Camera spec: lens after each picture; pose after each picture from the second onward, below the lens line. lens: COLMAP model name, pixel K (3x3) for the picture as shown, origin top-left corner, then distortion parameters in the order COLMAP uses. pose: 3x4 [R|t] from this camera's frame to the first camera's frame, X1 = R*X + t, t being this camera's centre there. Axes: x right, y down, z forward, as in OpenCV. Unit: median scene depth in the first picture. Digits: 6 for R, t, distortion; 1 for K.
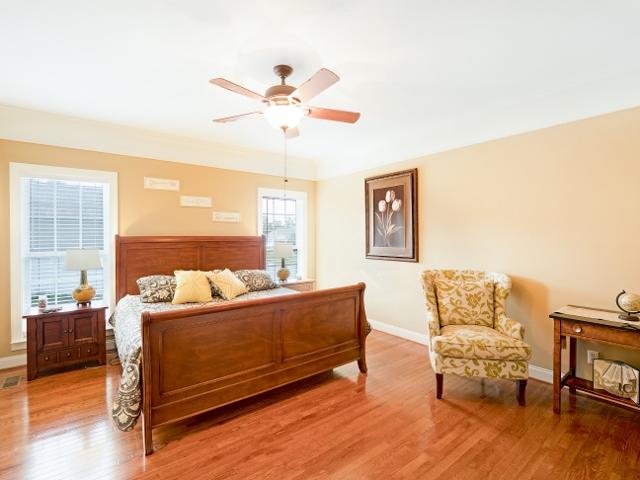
lens RADIAL K [[310.9, 0, 318.8], [0, 310.9, 236.7], [0, 0, 1]] dist [-0.016123, -0.001090]
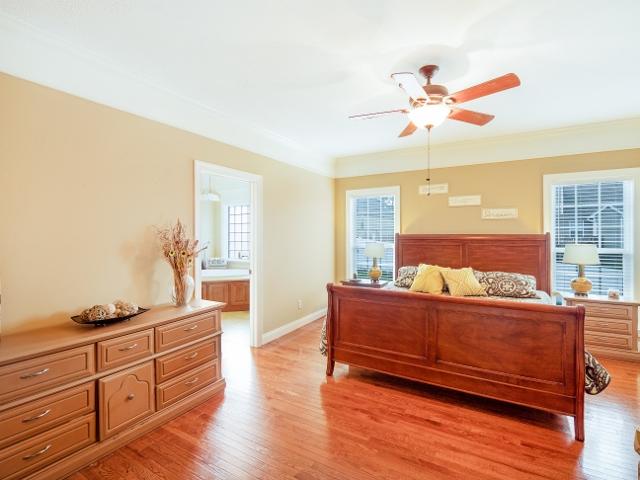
lens RADIAL K [[310.9, 0, 318.8], [0, 310.9, 236.7], [0, 0, 1]] dist [-0.016123, -0.001090]
pose [[0.367427, 0.011524, -0.929981, 0.542232], [-0.003876, 0.999934, 0.010859, -0.004553], [0.930044, -0.000386, 0.367447, 0.234423]]
